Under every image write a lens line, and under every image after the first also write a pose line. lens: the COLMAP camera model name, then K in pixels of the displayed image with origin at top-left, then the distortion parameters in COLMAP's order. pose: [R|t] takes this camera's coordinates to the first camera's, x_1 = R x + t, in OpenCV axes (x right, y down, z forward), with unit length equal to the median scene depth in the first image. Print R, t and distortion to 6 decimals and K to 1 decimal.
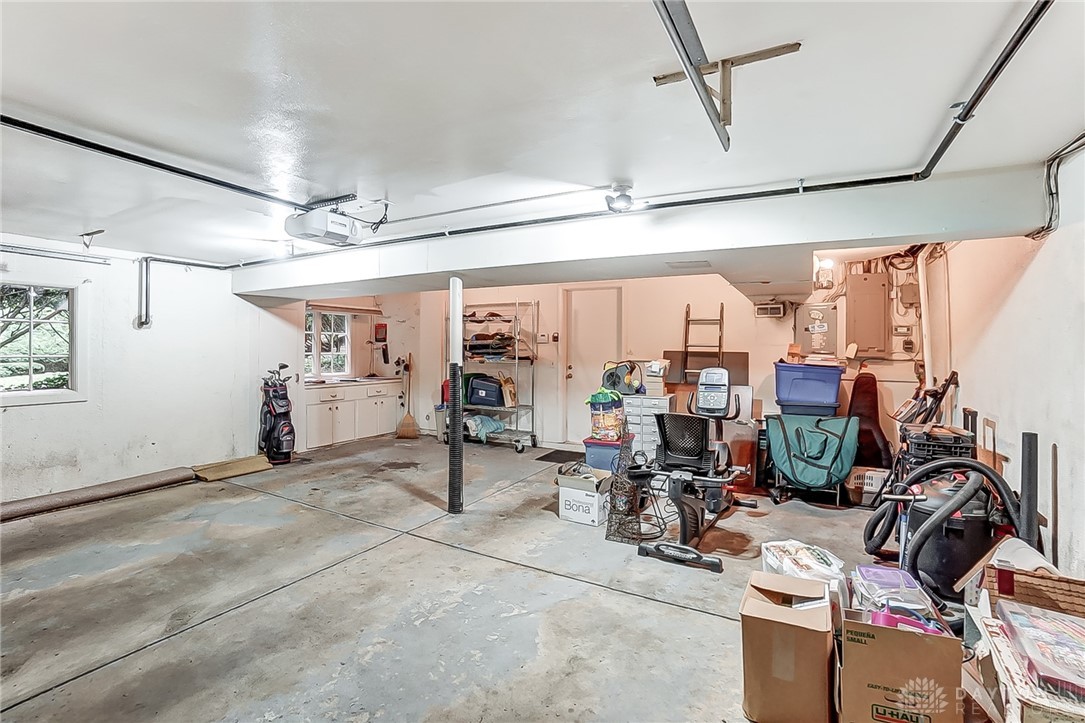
lens RADIAL K [[478.9, 0, 542.7], [0, 478.9, 354.2], [0, 0, 1]] dist [-0.000482, 0.000496]
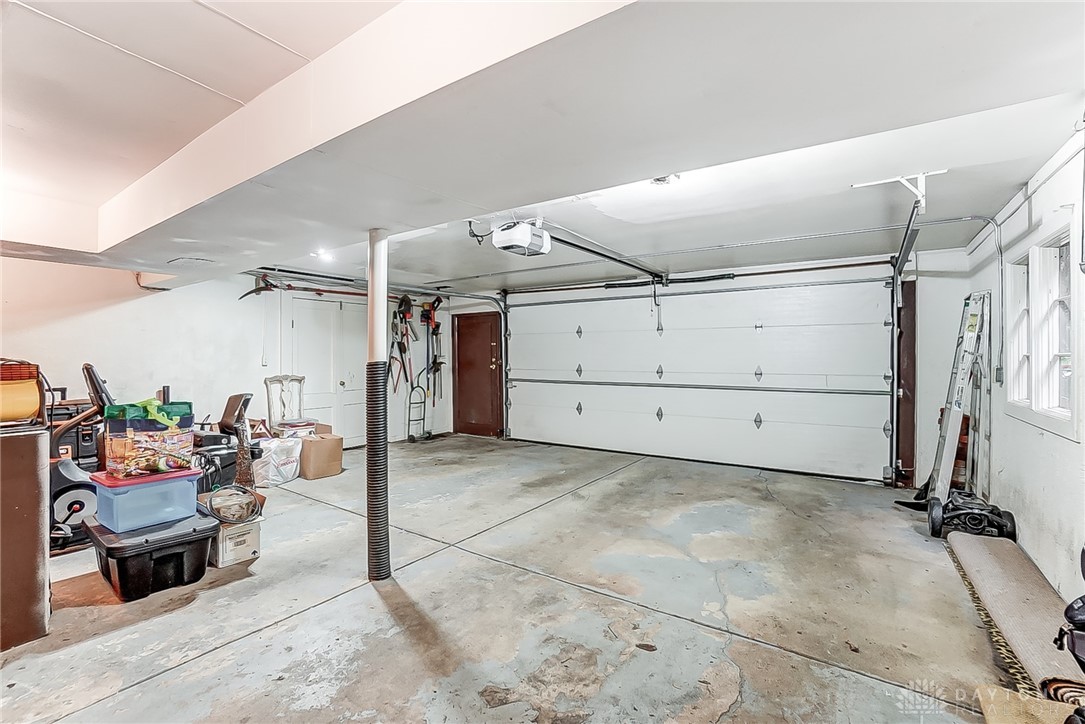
lens RADIAL K [[478.9, 0, 542.9], [0, 478.9, 358.5], [0, 0, 1]] dist [-0.000482, 0.000496]
pose [[-0.994301, 0.001331, 0.106604, -0.606132], [0.002677, 0.999919, 0.012478, 0.013830], [-0.106578, 0.012693, -0.994223, 2.054979]]
